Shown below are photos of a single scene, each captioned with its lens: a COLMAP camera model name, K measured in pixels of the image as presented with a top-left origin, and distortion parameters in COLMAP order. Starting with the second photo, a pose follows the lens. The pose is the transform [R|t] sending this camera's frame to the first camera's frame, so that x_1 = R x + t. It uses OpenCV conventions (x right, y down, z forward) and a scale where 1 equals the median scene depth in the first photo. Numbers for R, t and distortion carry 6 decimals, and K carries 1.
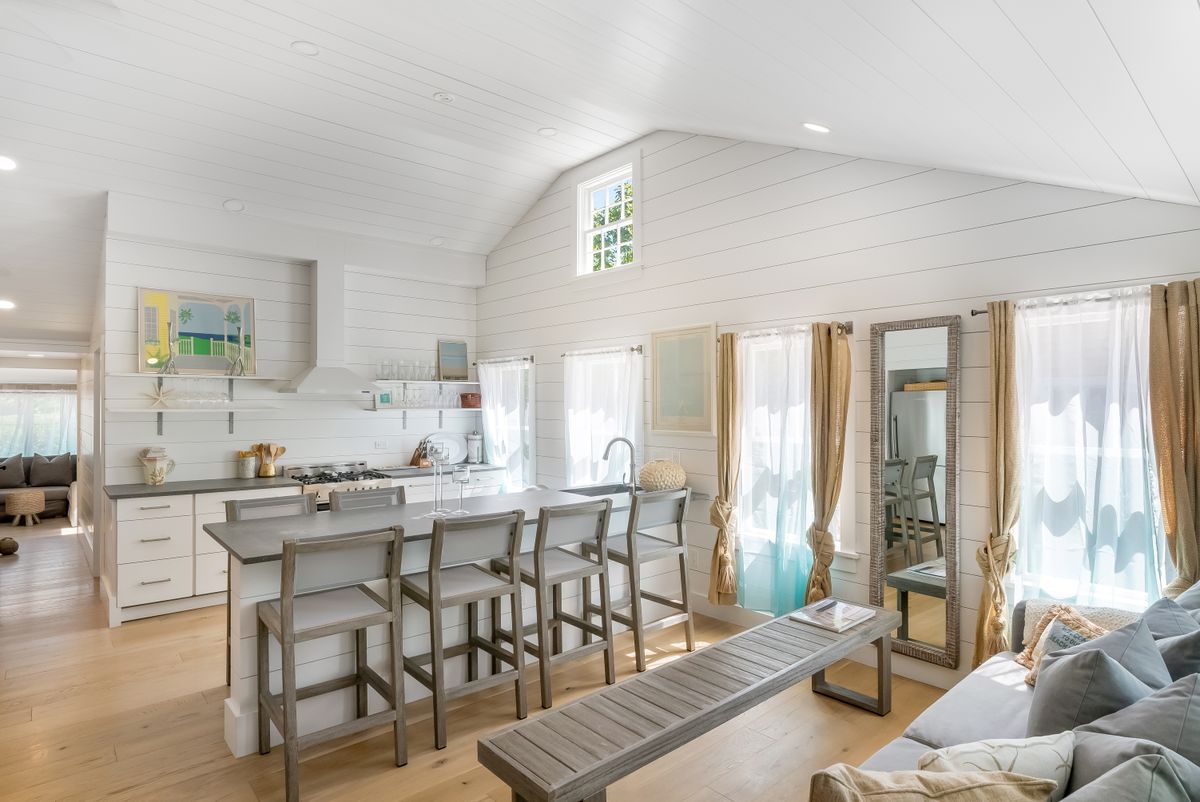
lens RADIAL K [[639.5, 0, 593.7], [0, 639.5, 407.2], [0, 0, 1]] dist [-0.002901, -0.002362]
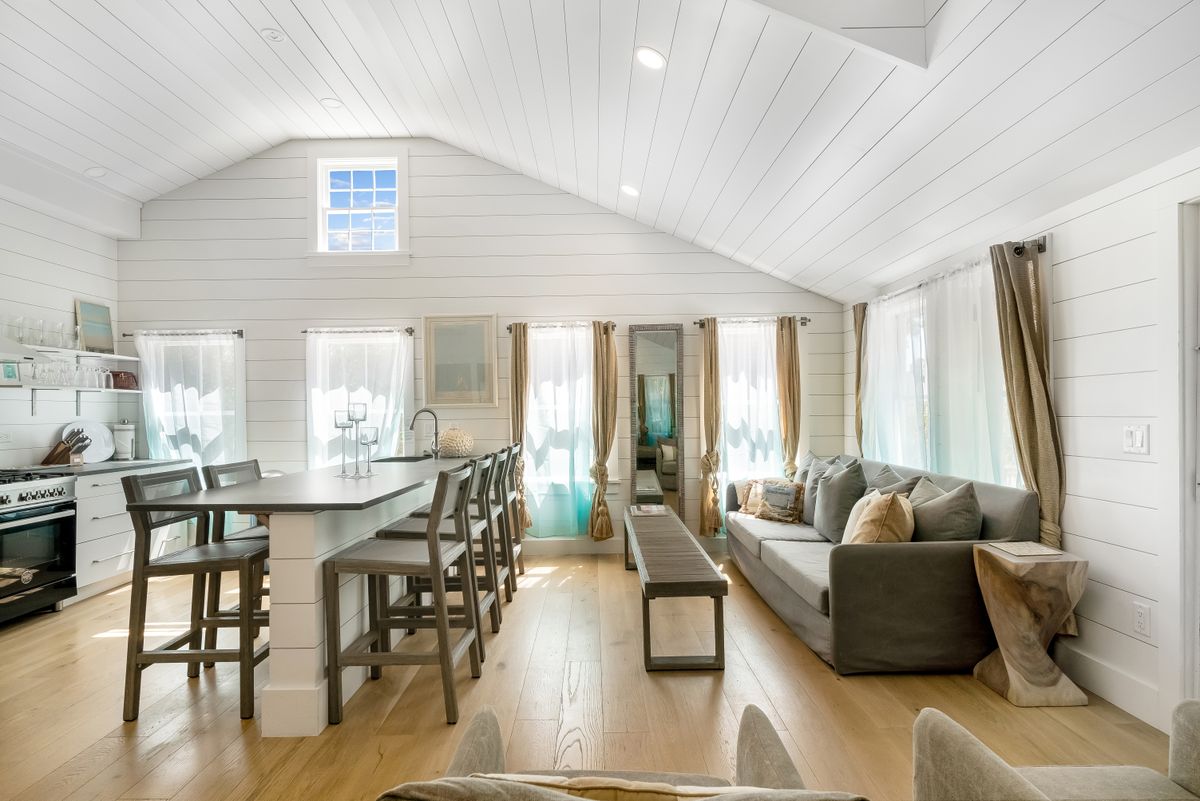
lens RADIAL K [[639.5, 0, 598.7], [0, 639.5, 409.8], [0, 0, 1]] dist [-0.002901, -0.002362]
pose [[0.652540, -0.003483, 0.757747, -0.518724], [0.018489, 0.999765, -0.011326, 0.058574], [-0.757529, 0.021401, 0.652451, 0.049576]]
